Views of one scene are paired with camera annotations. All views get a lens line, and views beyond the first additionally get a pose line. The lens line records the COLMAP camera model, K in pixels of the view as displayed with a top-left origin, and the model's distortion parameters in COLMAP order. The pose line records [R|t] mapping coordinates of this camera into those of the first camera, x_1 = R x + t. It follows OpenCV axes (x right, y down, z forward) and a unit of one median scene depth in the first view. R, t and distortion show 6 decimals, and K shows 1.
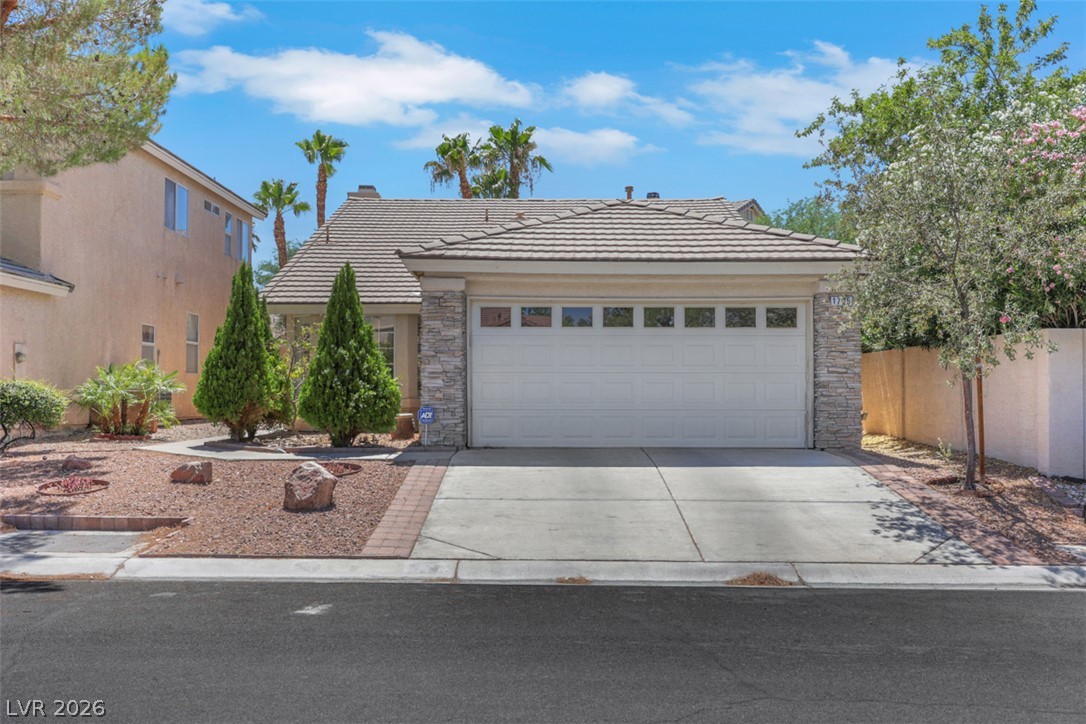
lens RADIAL K [[1001.6, 0, 543.0], [0, 1001.6, 362.0], [0, 0, 1]] dist [0.002892, 0.006613]
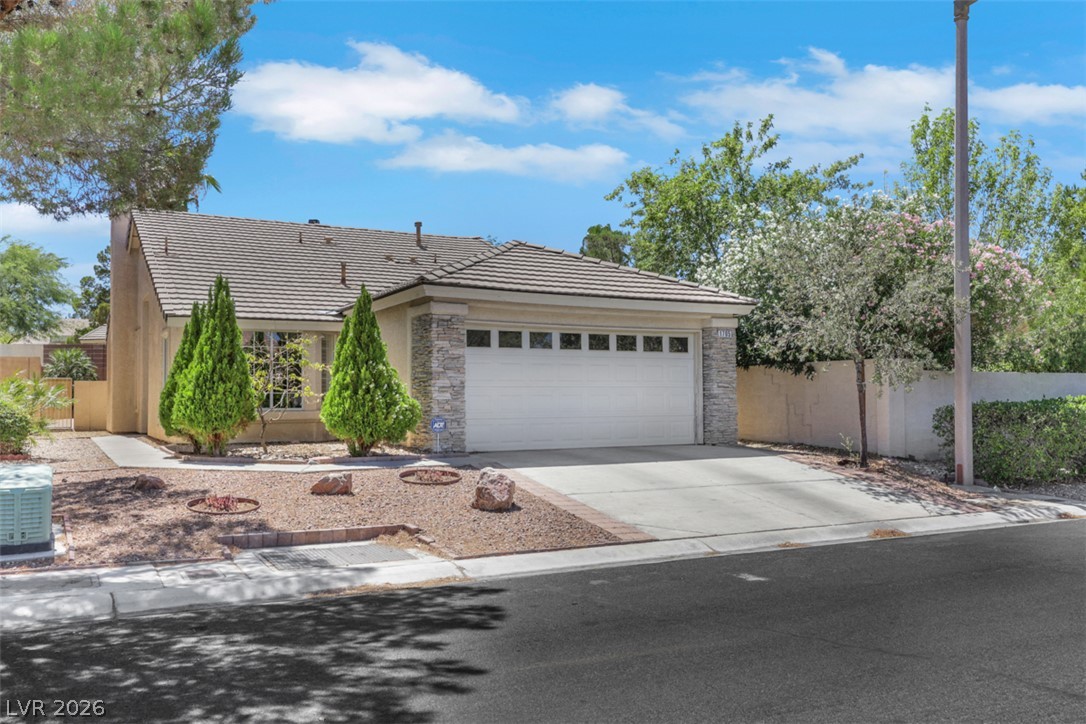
lens RADIAL K [[897.0, 0, 543.0], [0, 897.0, 362.0], [0, 0, 1]] dist [0.000728, -0.000163]
pose [[0.872975, 0.013534, 0.487577, -0.494237], [-0.007588, 0.999871, -0.014168, -0.003915], [-0.487706, 0.008669, 0.872965, 0.065540]]
